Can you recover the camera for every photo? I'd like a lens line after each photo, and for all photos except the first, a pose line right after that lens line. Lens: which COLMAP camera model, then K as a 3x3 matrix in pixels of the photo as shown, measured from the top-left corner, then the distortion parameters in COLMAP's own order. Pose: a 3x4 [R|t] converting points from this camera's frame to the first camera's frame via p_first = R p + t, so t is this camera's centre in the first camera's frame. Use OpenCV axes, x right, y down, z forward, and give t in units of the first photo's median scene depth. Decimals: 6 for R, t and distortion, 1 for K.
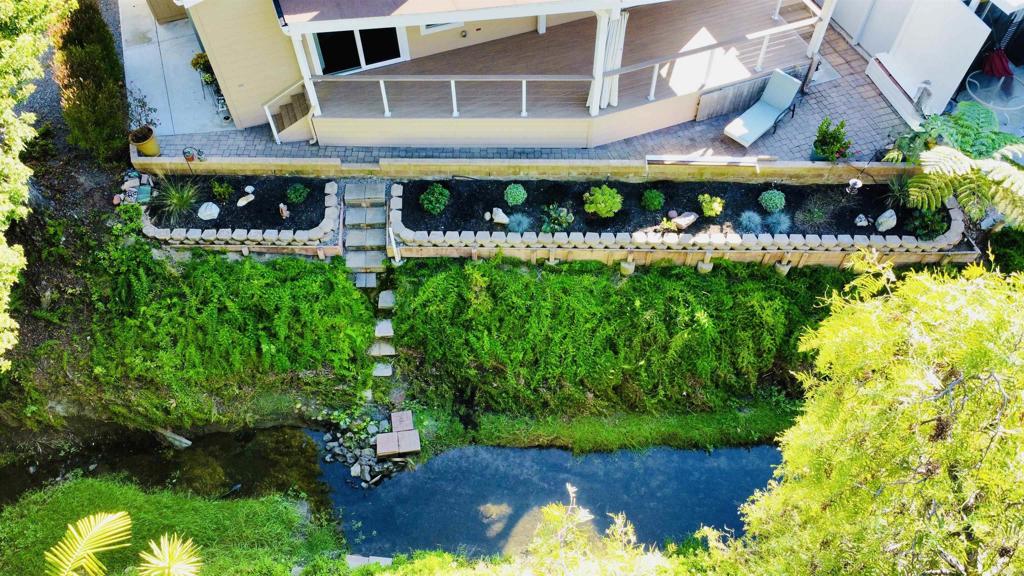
lens RADIAL K [[759.8, 0, 512.9], [0, 759.8, 288.8], [0, 0, 1]] dist [0.002762, -0.006546]
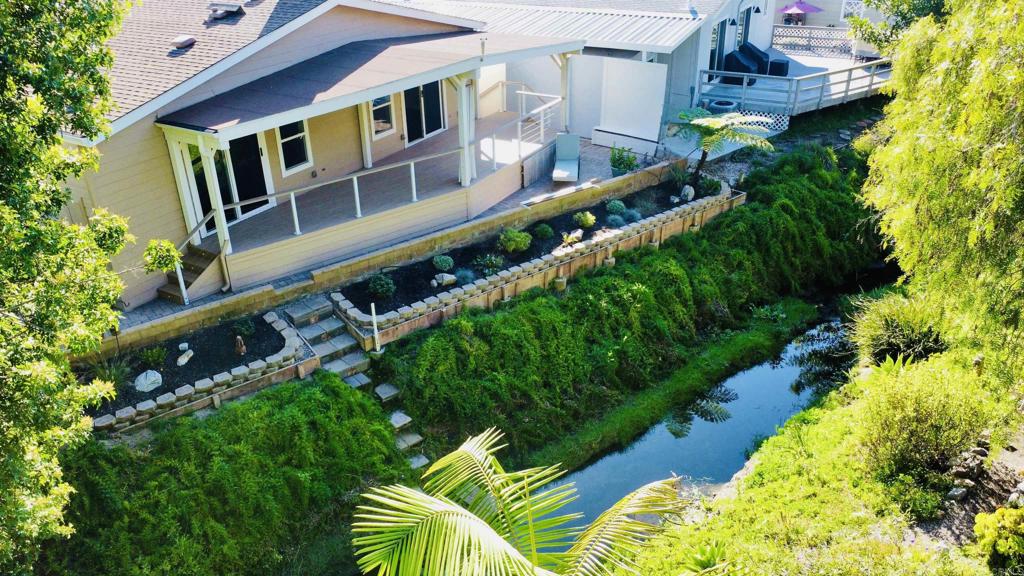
lens RADIAL K [[759.8, 0, 511.6], [0, 759.8, 287.5], [0, 0, 1]] dist [0.002762, -0.006546]
pose [[0.767901, -0.296704, 0.567711, -0.540370], [0.525031, 0.799258, -0.292453, 0.265270], [-0.366976, 0.522641, 0.769530, 0.174913]]
